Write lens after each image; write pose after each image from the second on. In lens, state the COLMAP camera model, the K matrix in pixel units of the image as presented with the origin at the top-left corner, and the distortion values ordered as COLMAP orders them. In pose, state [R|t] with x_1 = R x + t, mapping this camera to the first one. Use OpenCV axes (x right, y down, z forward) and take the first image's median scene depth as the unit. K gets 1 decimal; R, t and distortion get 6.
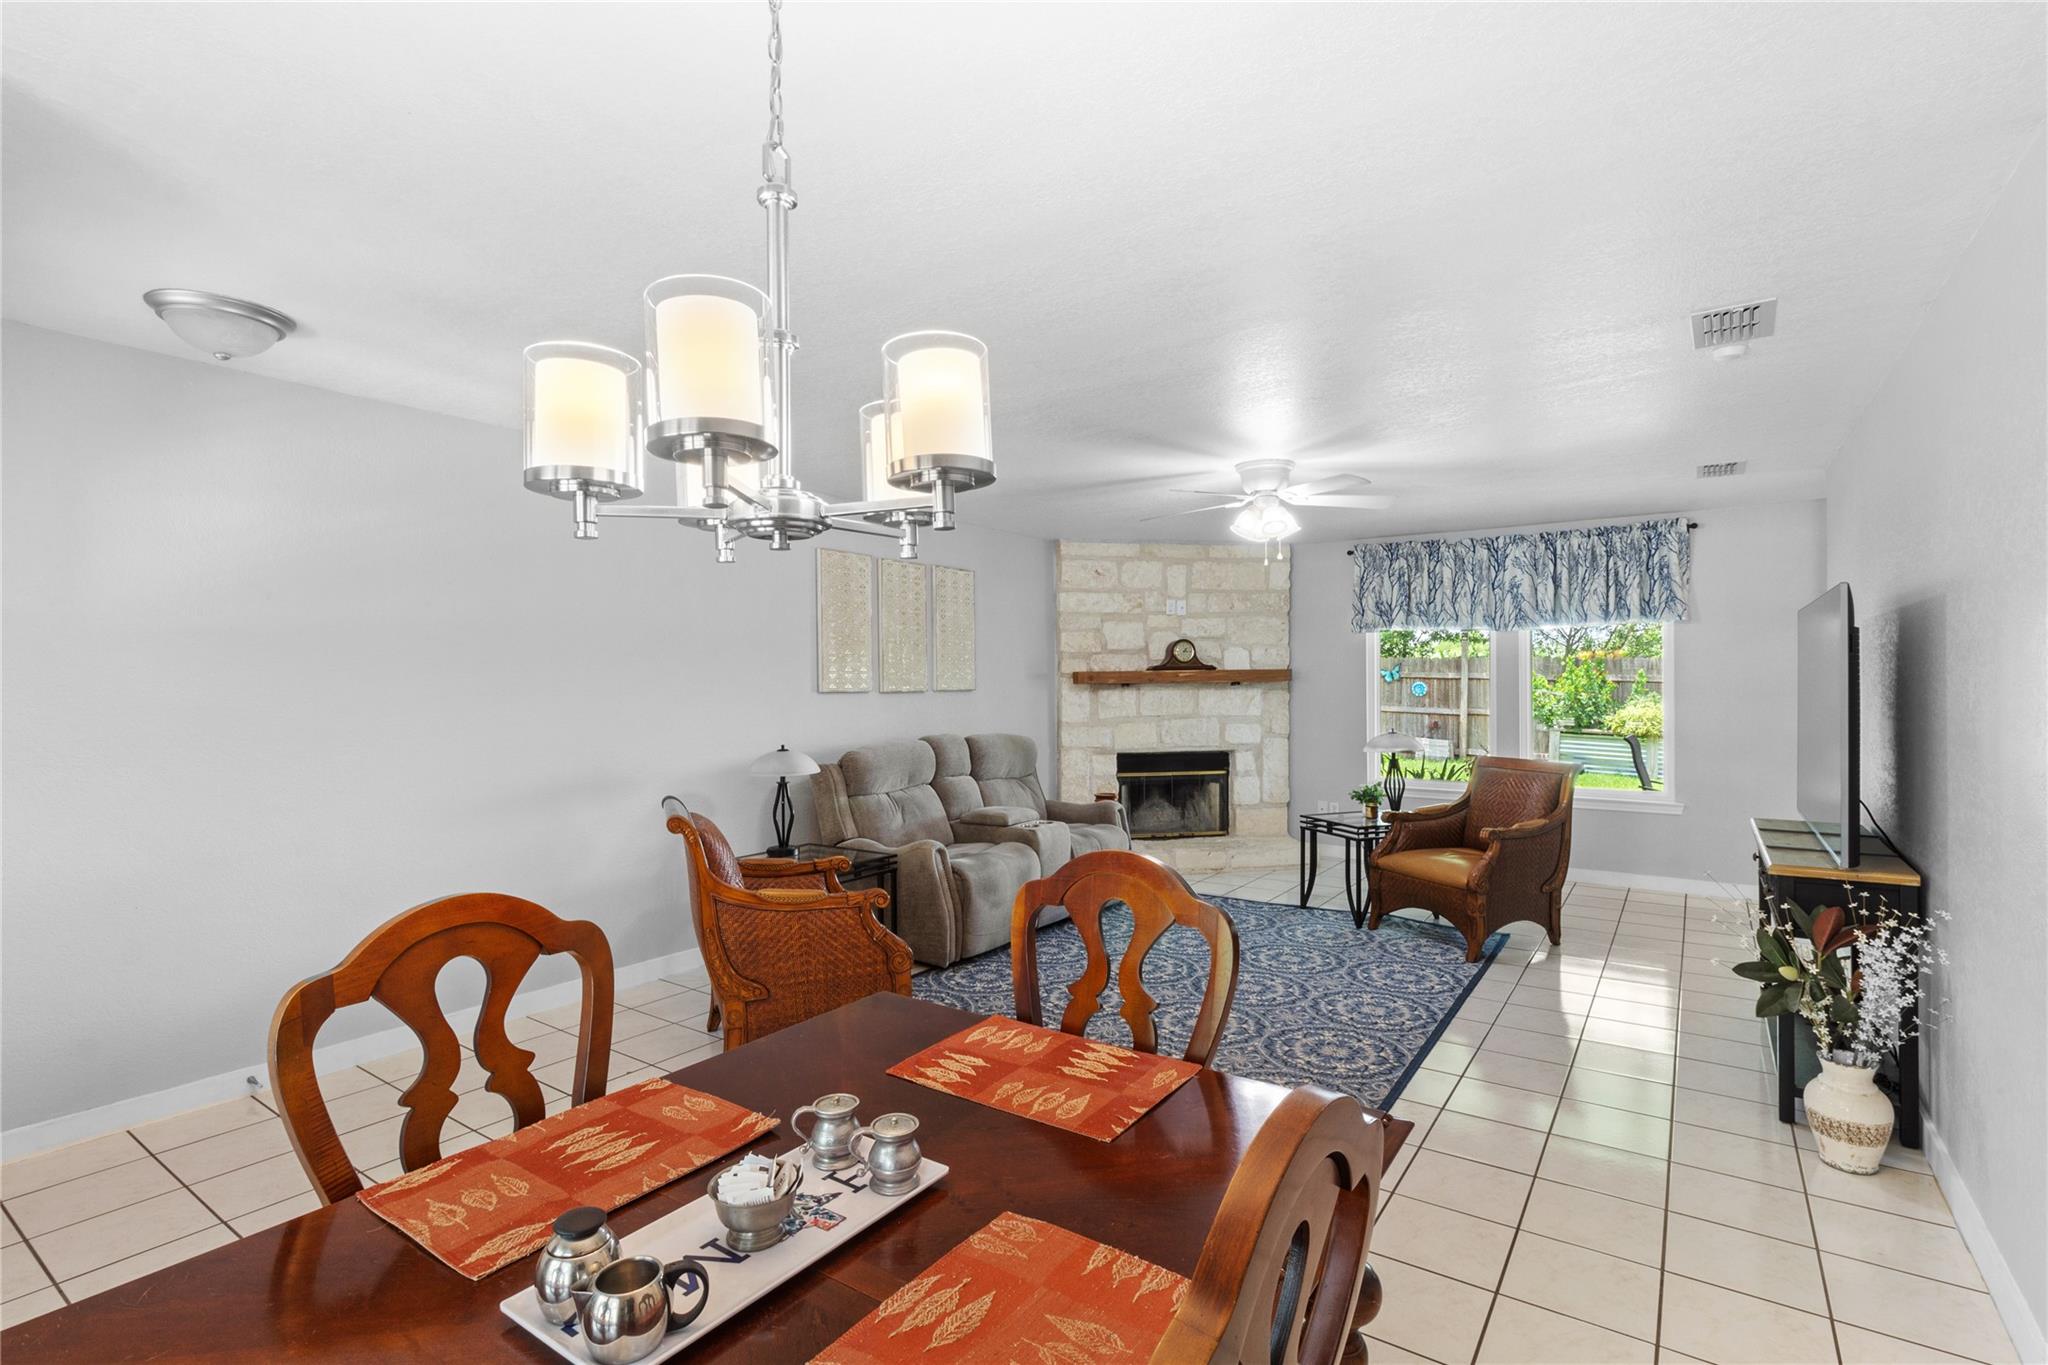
lens RADIAL K [[957.1, 0, 1040.4], [0, 957.1, 686.2], [0, 0, 1]] dist [-0.001305, -0.000457]
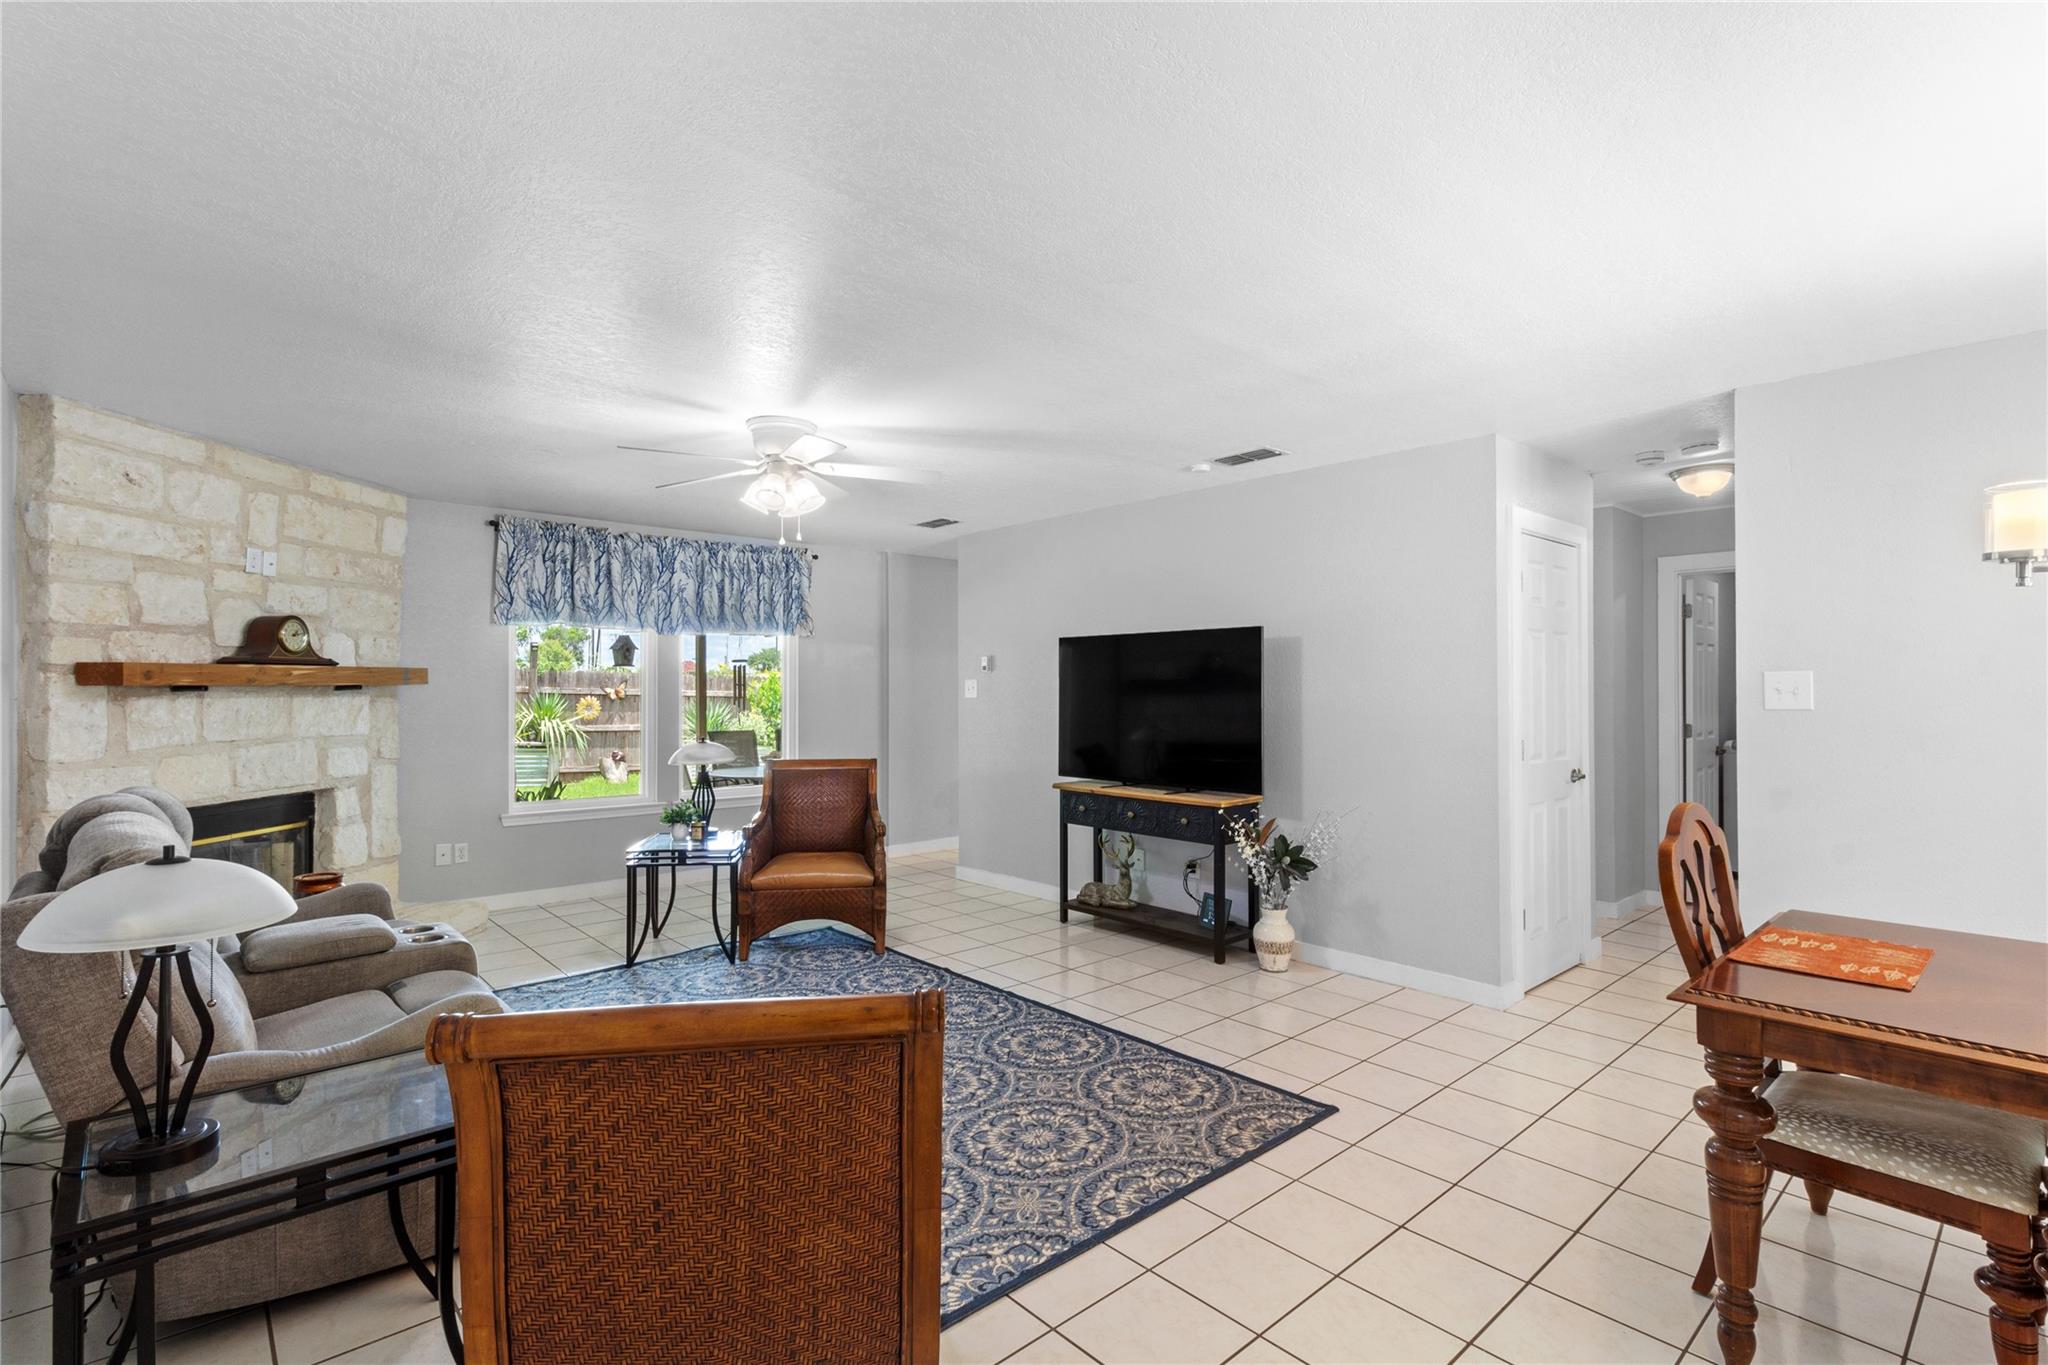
lens RADIAL K [[957.1, 0, 1032.5], [0, 957.1, 685.5], [0, 0, 1]] dist [-0.001305, -0.000457]
pose [[0.228013, 0.009926, 0.973607, -0.343056], [0.004317, 0.999928, -0.011205, 0.005378], [-0.973648, 0.006758, 0.227954, 0.387235]]
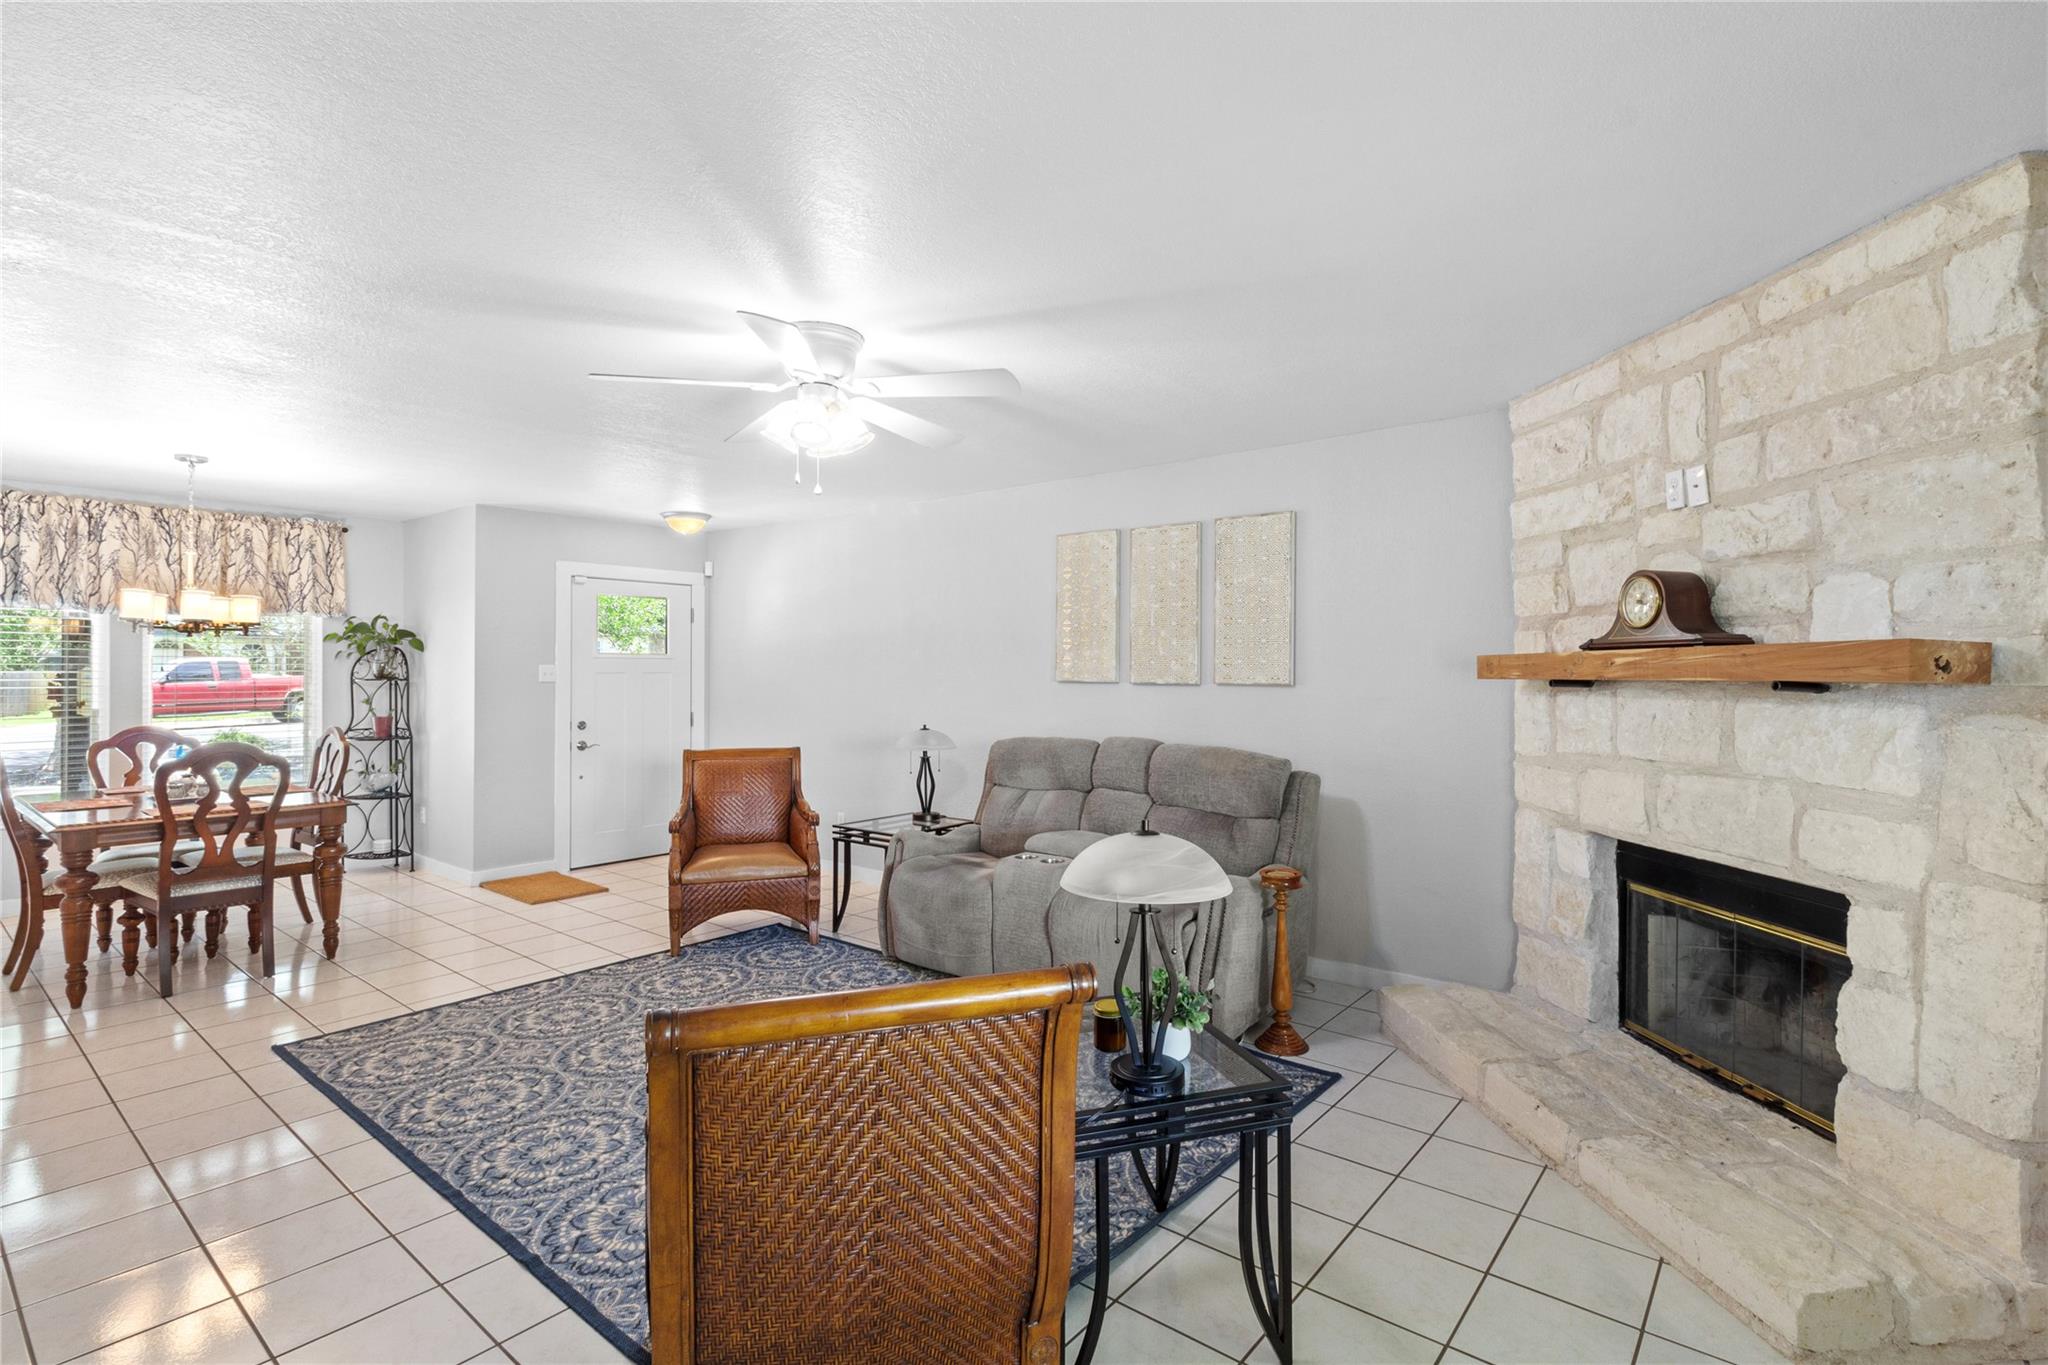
lens RADIAL K [[957.1, 0, 1025.8], [0, 957.1, 674.1], [0, 0, 1]] dist [-0.001305, -0.000457]
pose [[-0.077311, 0.010277, -0.996954, 0.558456], [-0.008305, 0.999906, 0.010952, -0.008549], [0.996972, 0.009126, -0.077219, 0.771689]]
